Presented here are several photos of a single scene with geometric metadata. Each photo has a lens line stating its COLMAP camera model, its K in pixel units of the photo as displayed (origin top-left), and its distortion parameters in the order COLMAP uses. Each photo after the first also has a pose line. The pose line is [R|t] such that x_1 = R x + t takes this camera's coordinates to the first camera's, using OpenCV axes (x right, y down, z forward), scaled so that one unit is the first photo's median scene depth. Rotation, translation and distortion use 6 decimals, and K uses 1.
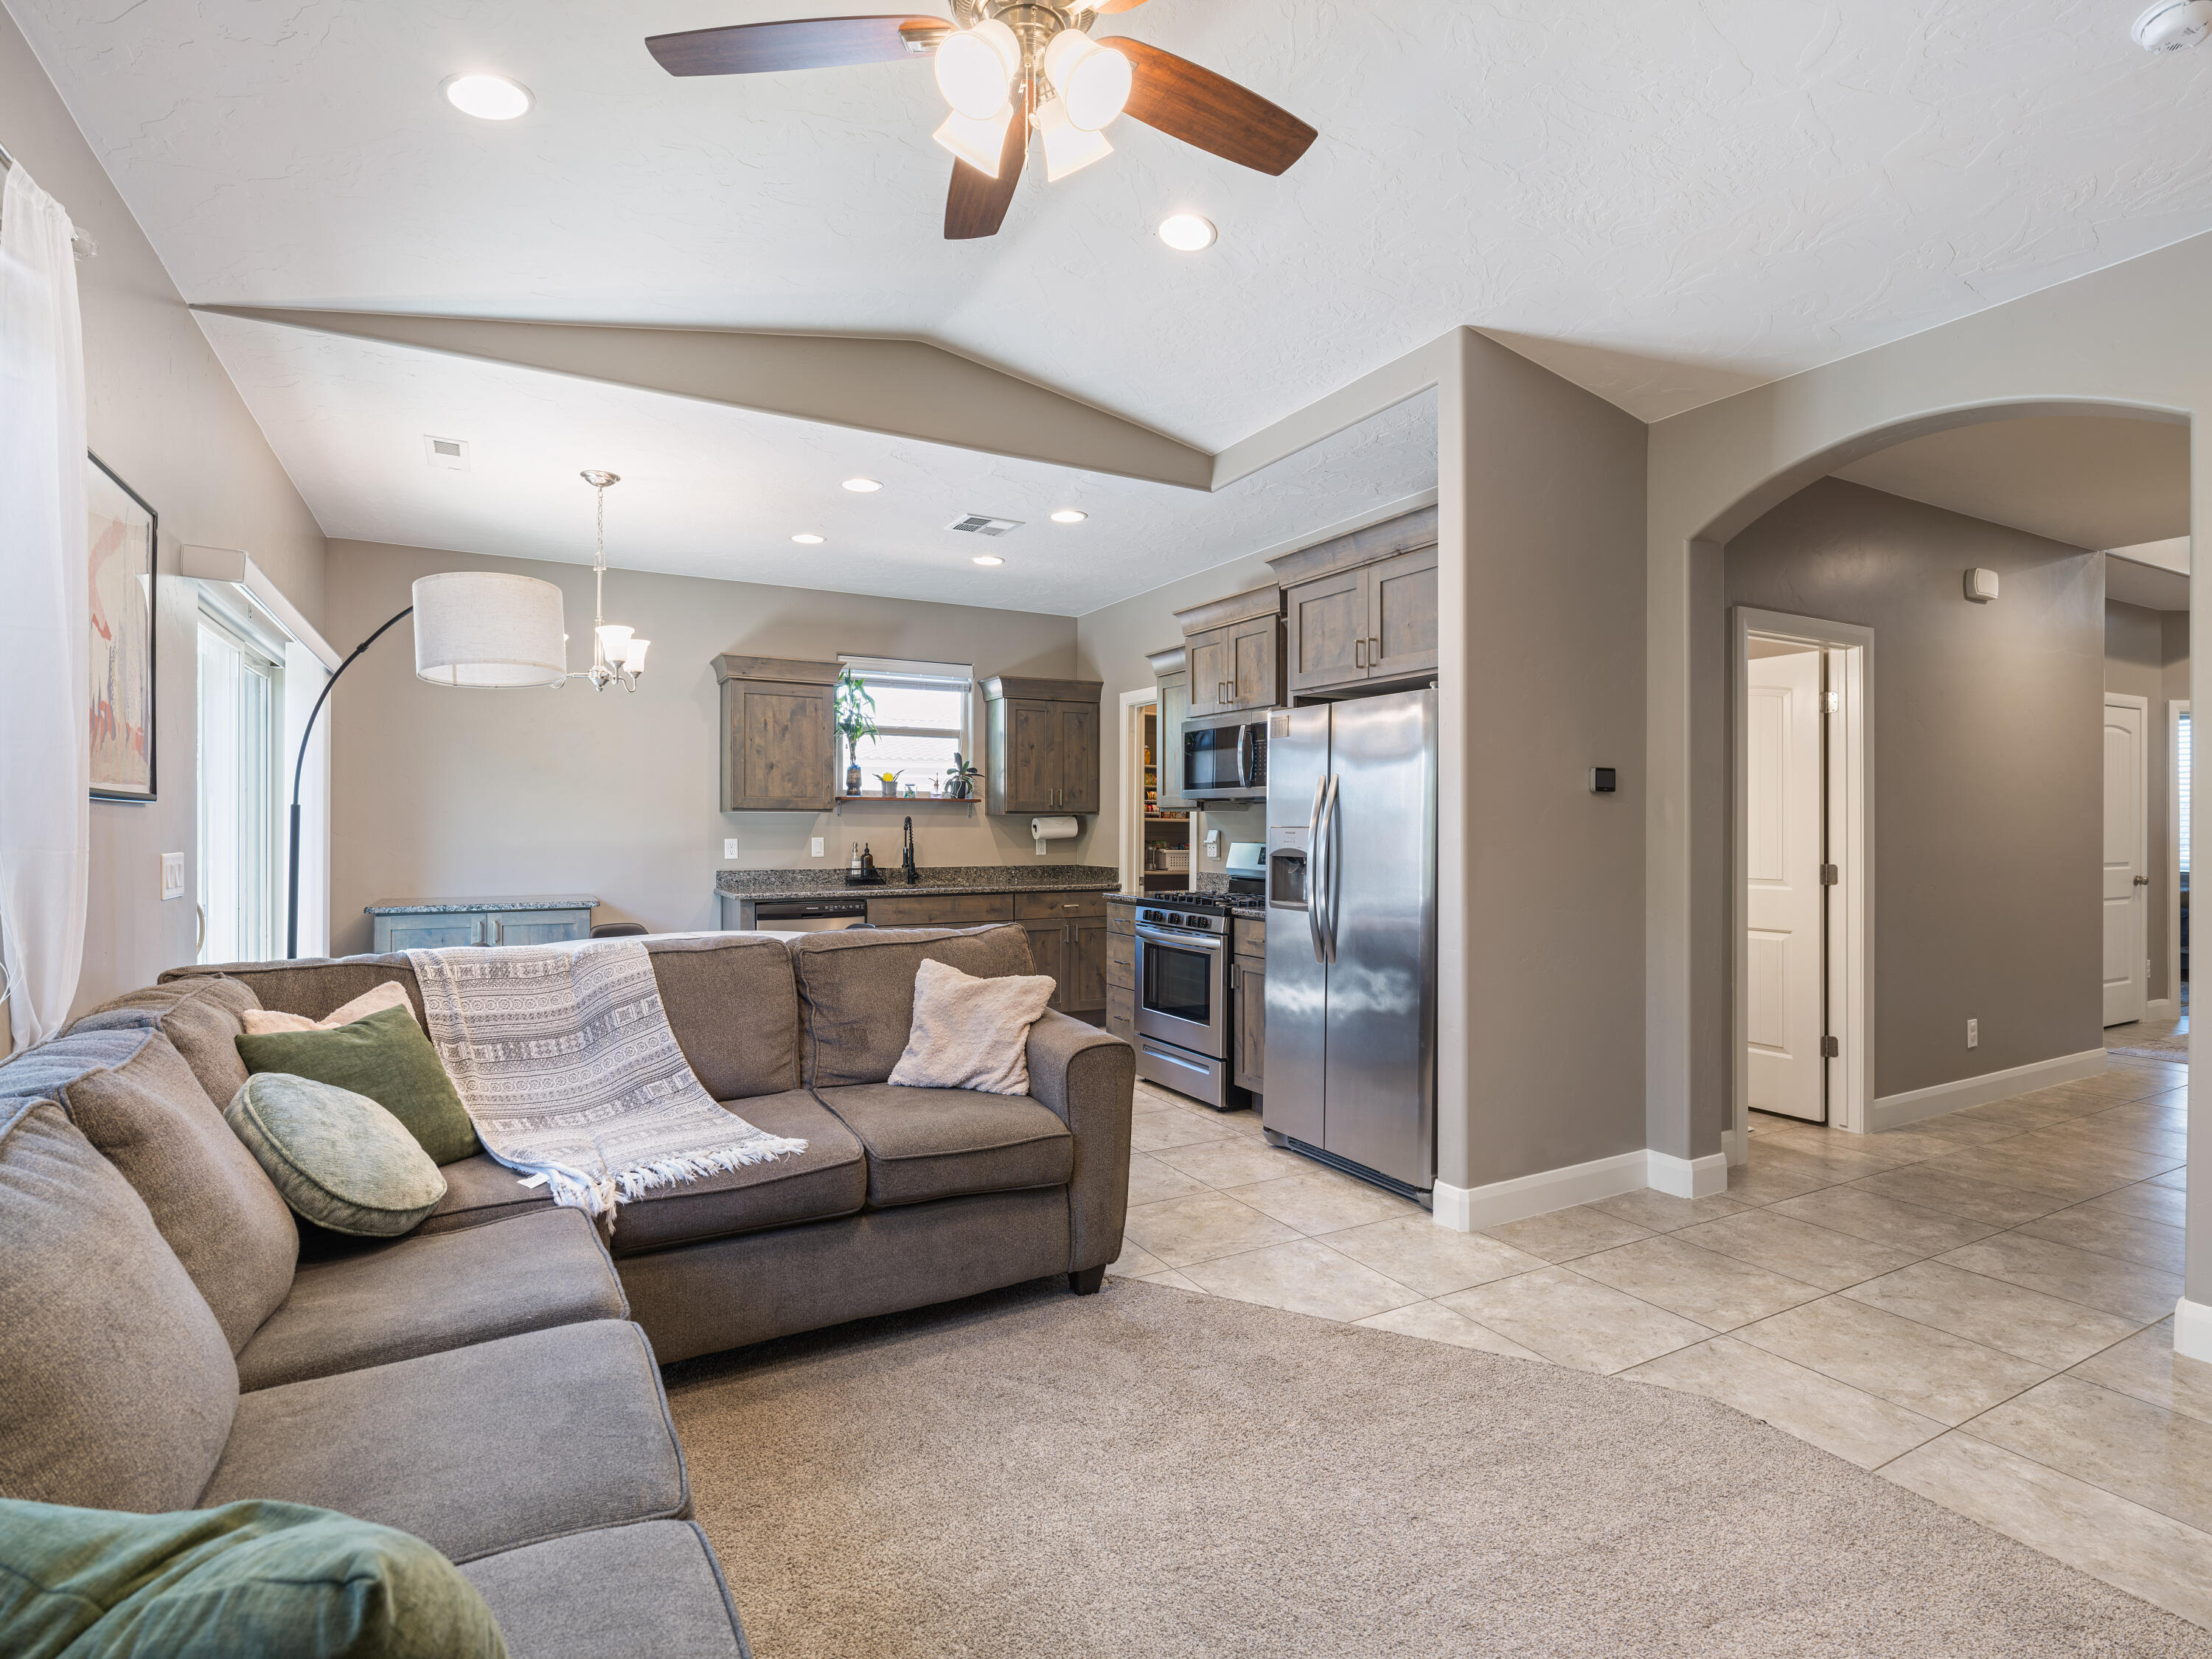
lens RADIAL K [[1093.3, 0, 1102.7], [0, 1093.3, 829.1], [0, 0, 1]] dist [-0.001086, -0.000163]
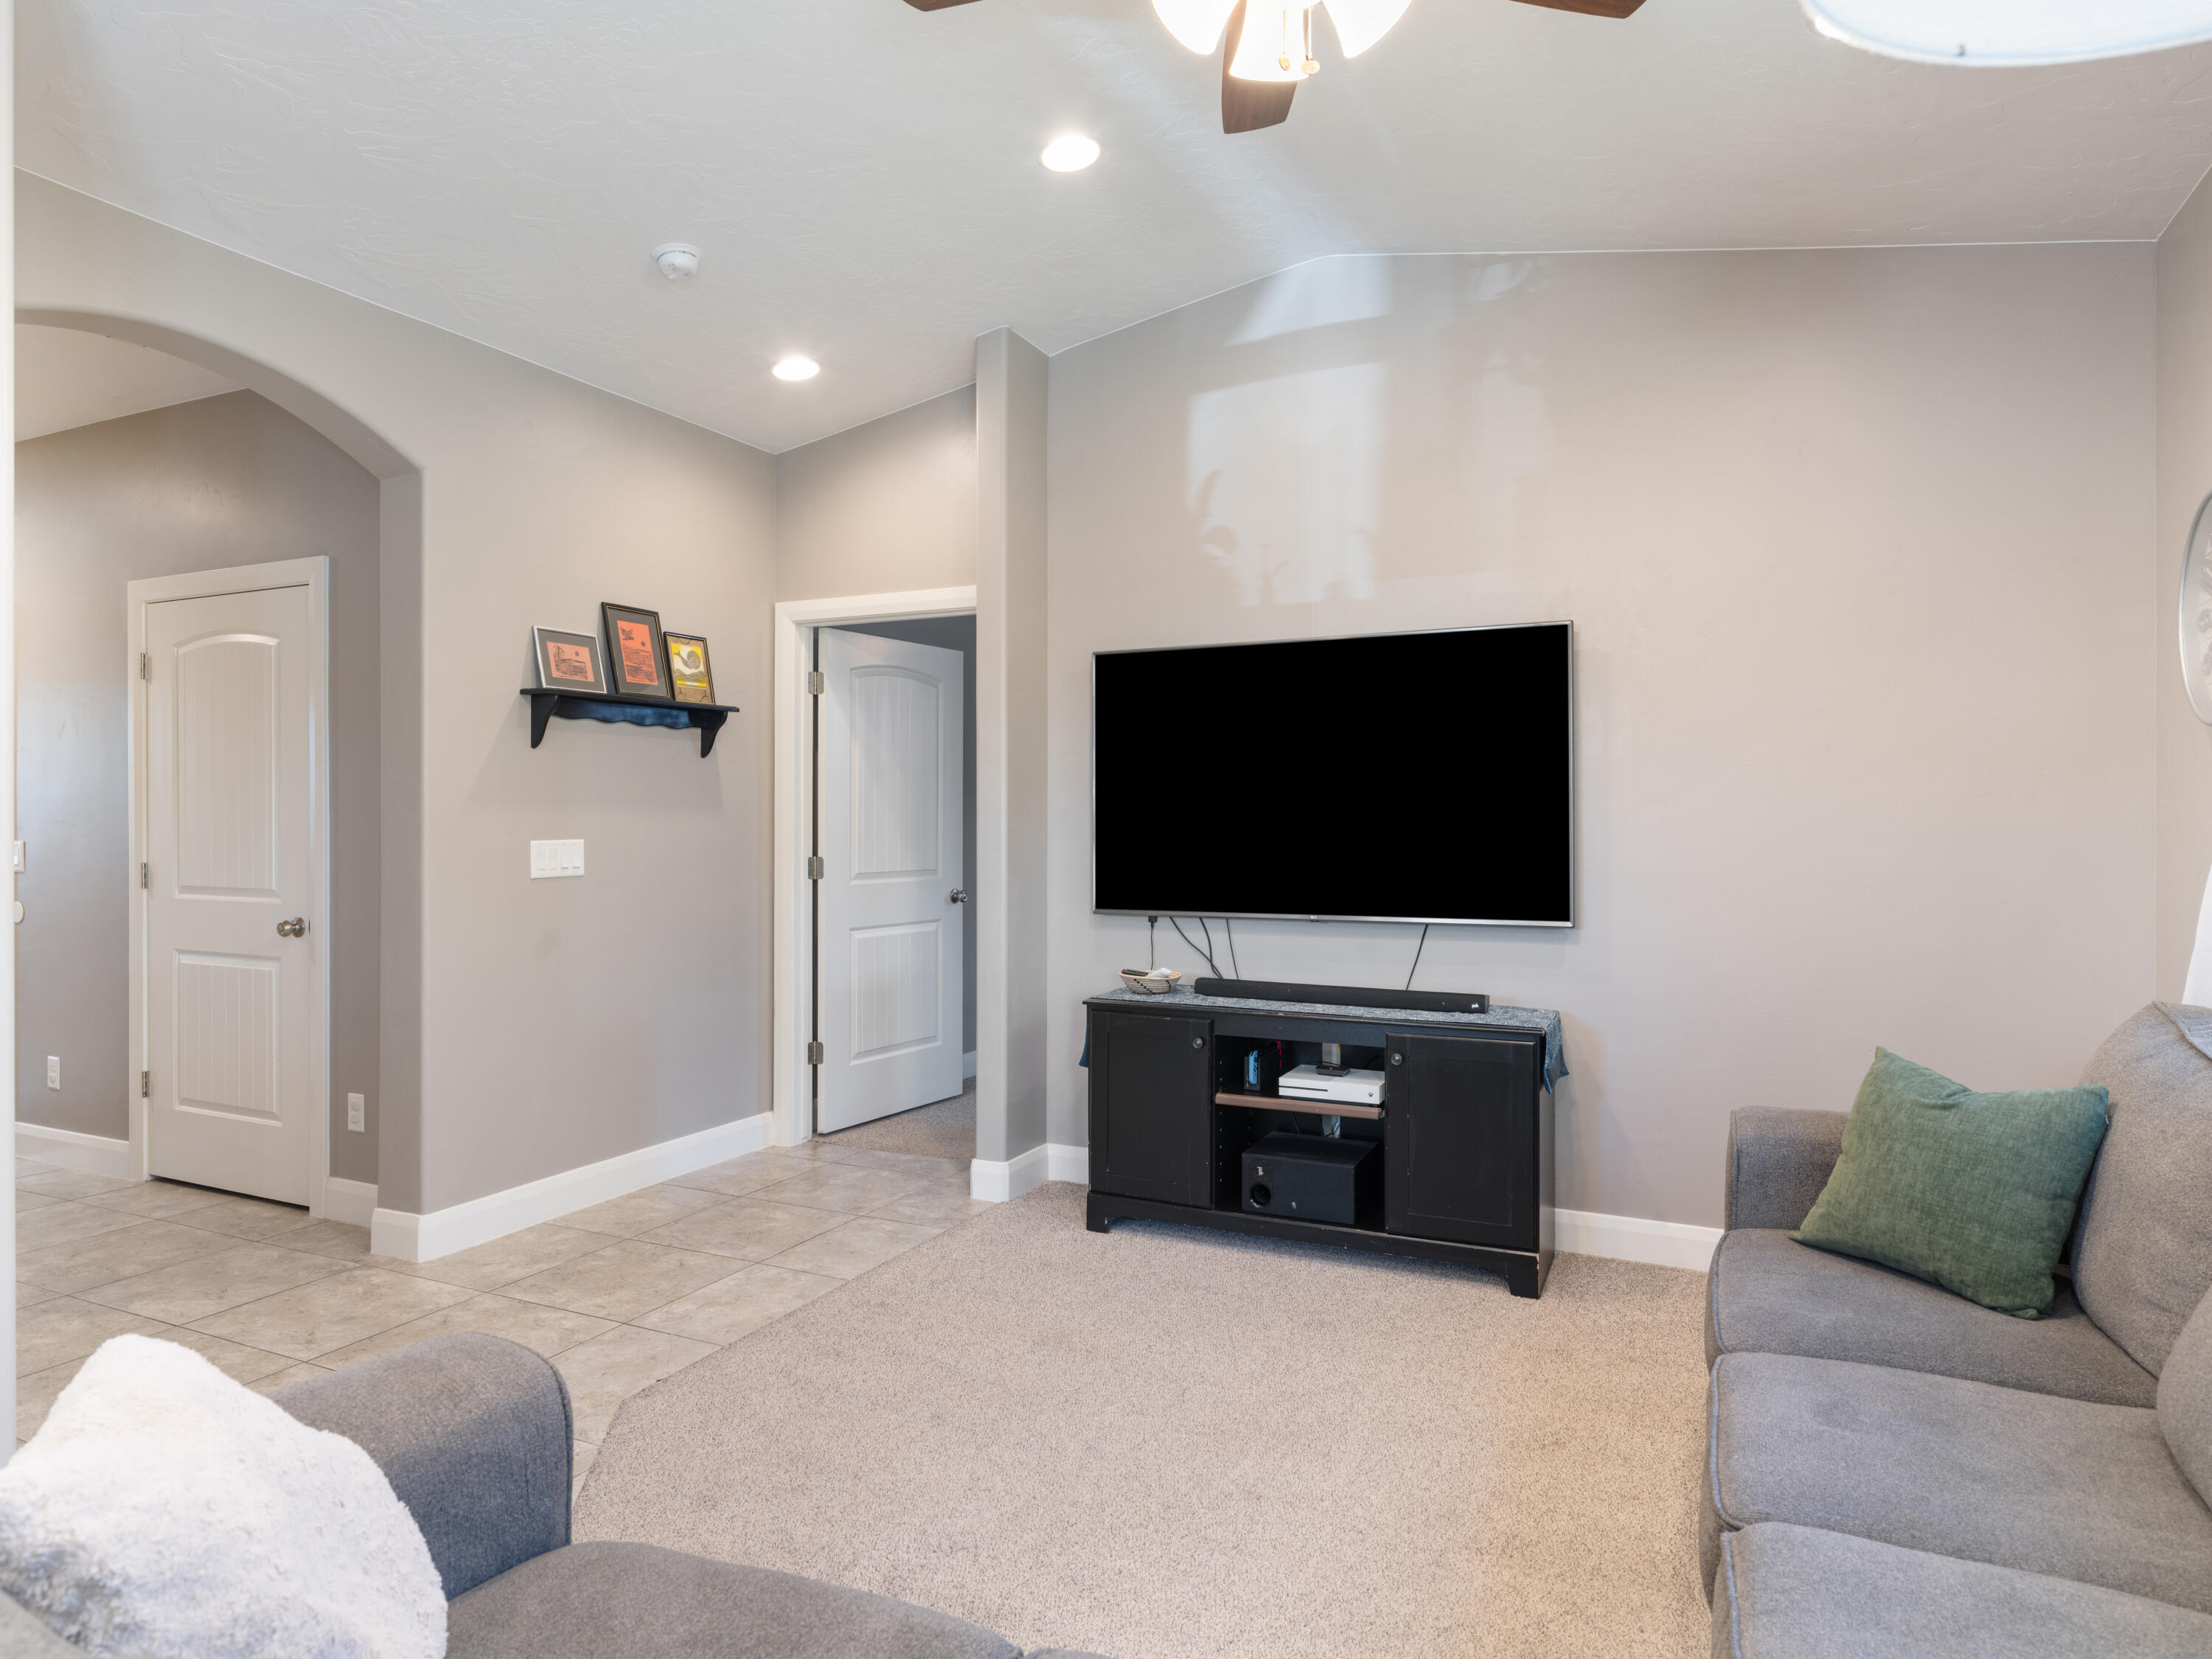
lens RADIAL K [[1329.5, 0, 1097.2], [0, 1329.5, 819.1], [0, 0, 1]] dist [-0.003890, 0.002476]
pose [[-0.580188, -0.004643, 0.814470, -0.251177], [-0.000835, 0.999987, 0.005106, -0.003289], [-0.814482, 0.002282, -0.580184, 0.511963]]
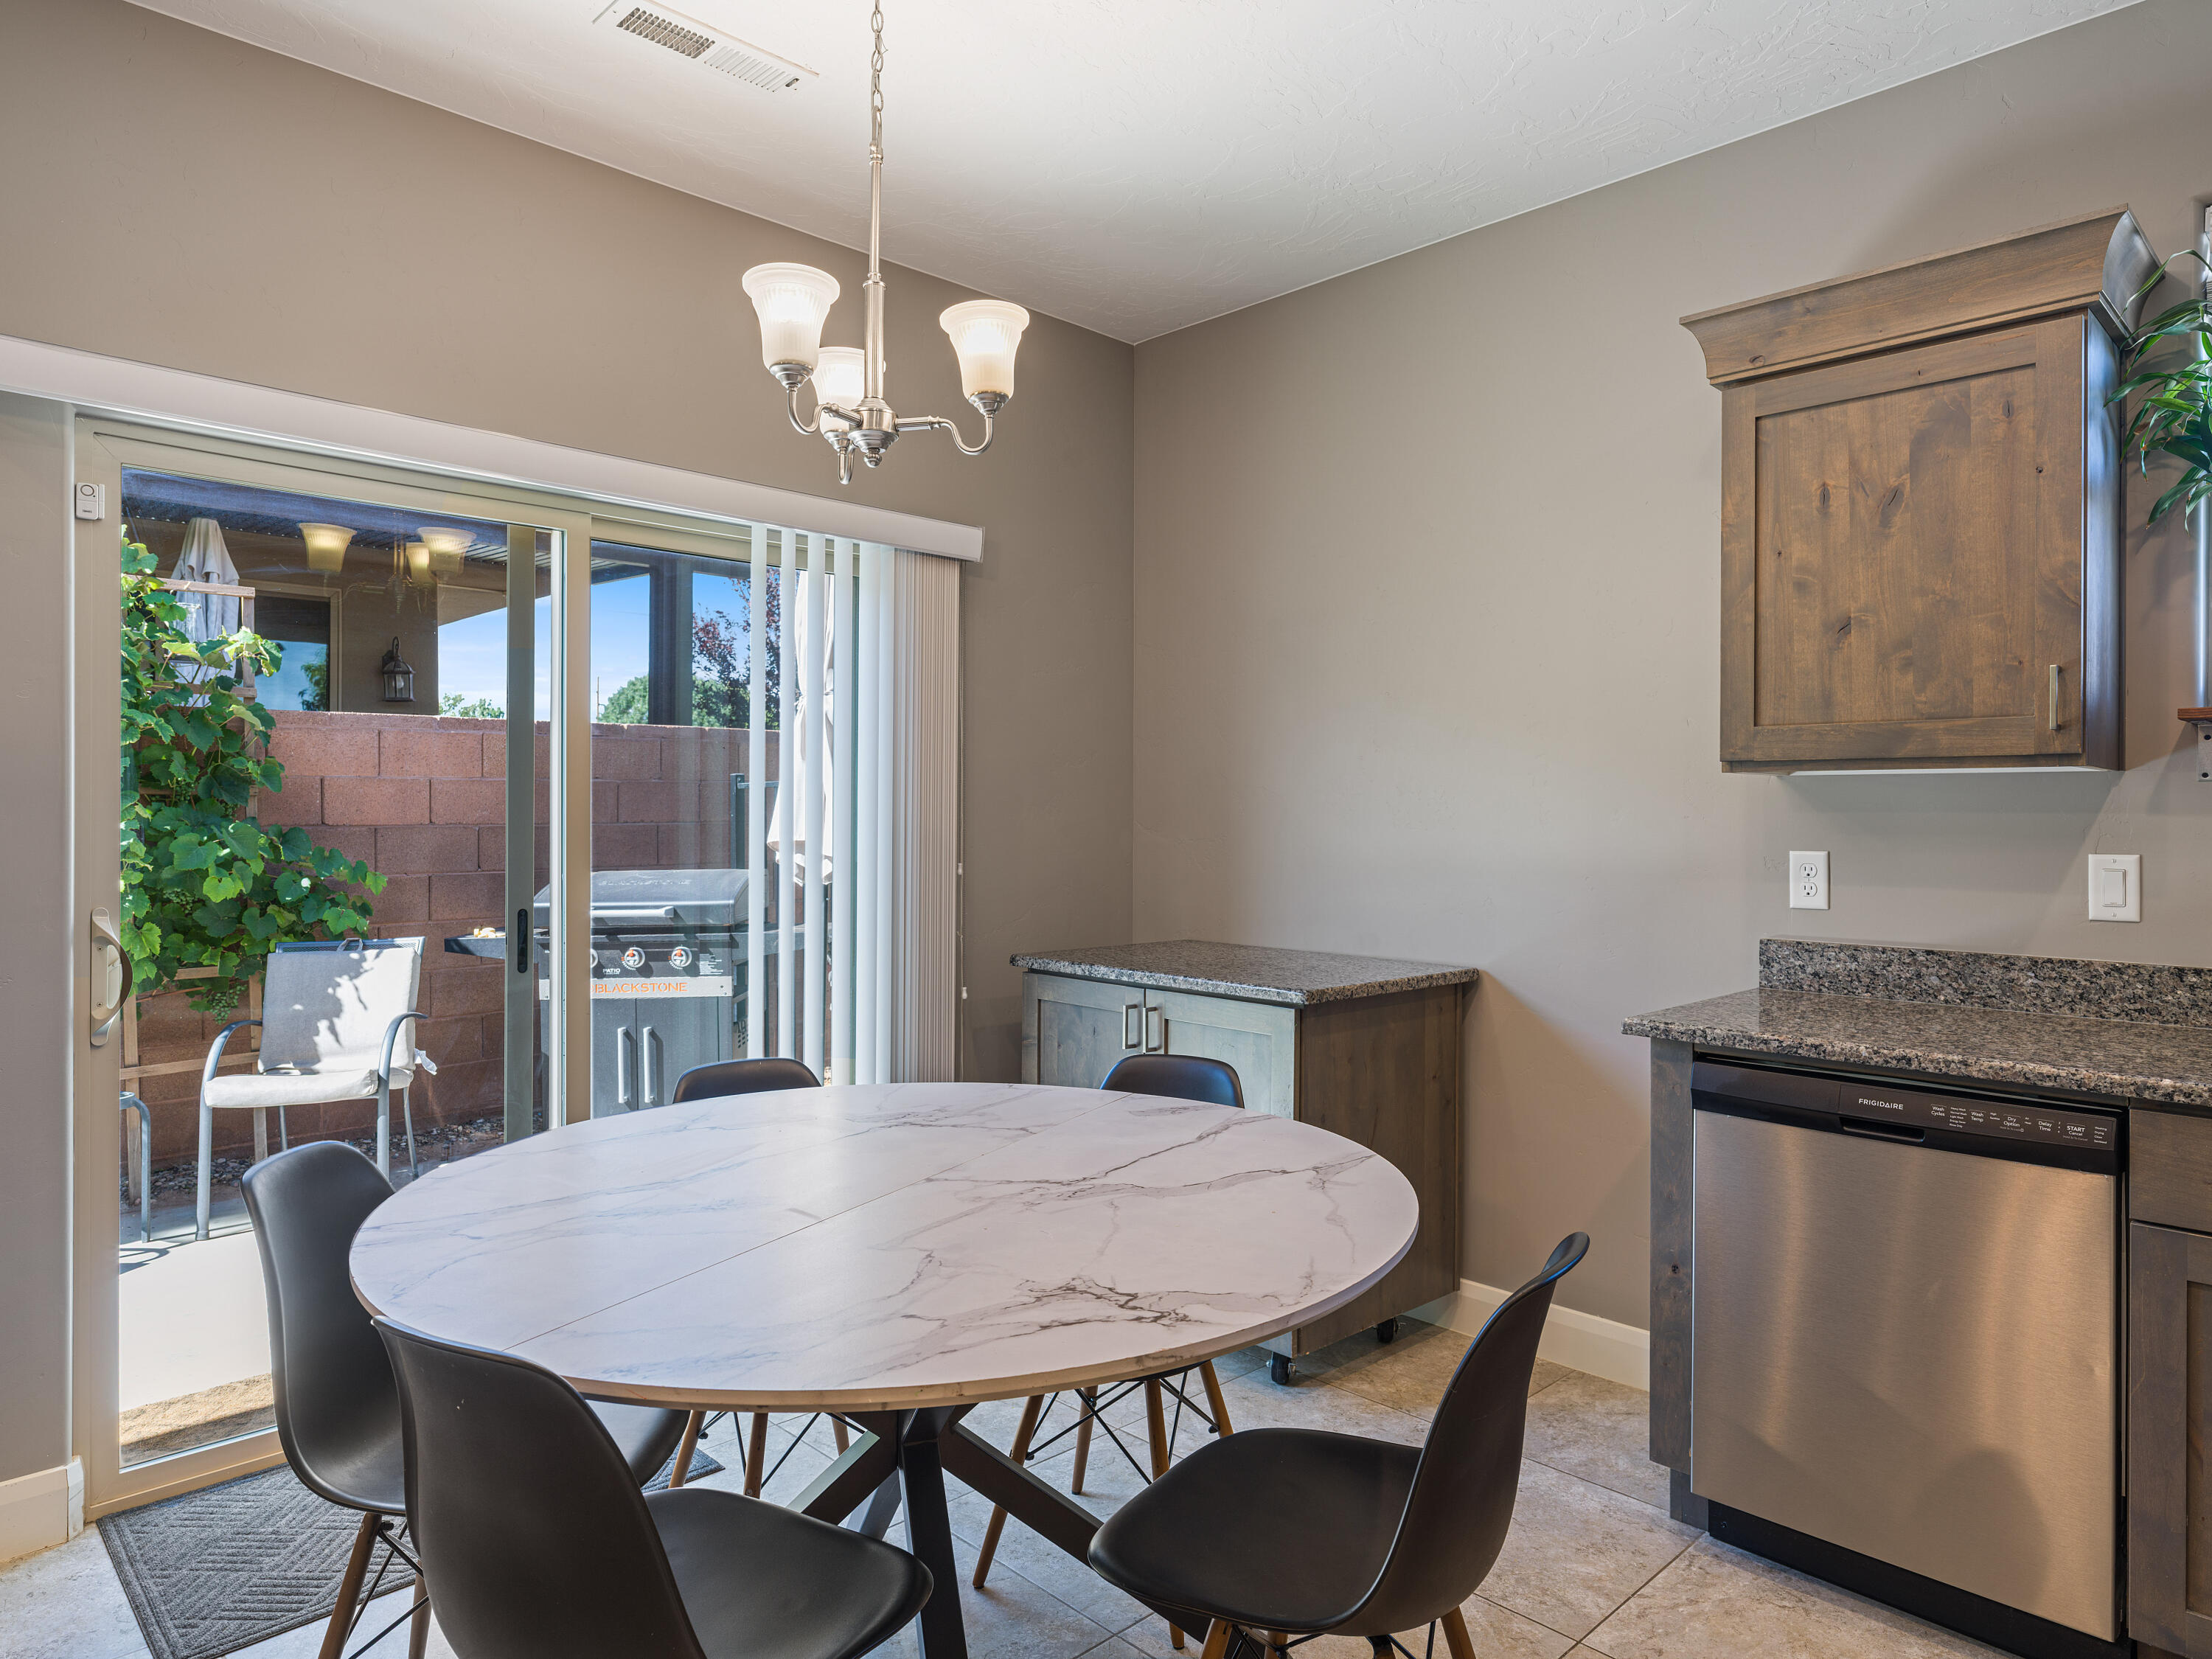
lens RADIAL K [[1359.0, 0, 1097.1], [0, 1359.0, 811.0], [0, 0, 1]] dist [-0.007885, 0.003153]
pose [[0.260007, -0.003168, -0.965602, 0.020217], [-0.005549, 0.999973, -0.004775, -0.000719], [0.965591, 0.006600, 0.259983, 0.668506]]
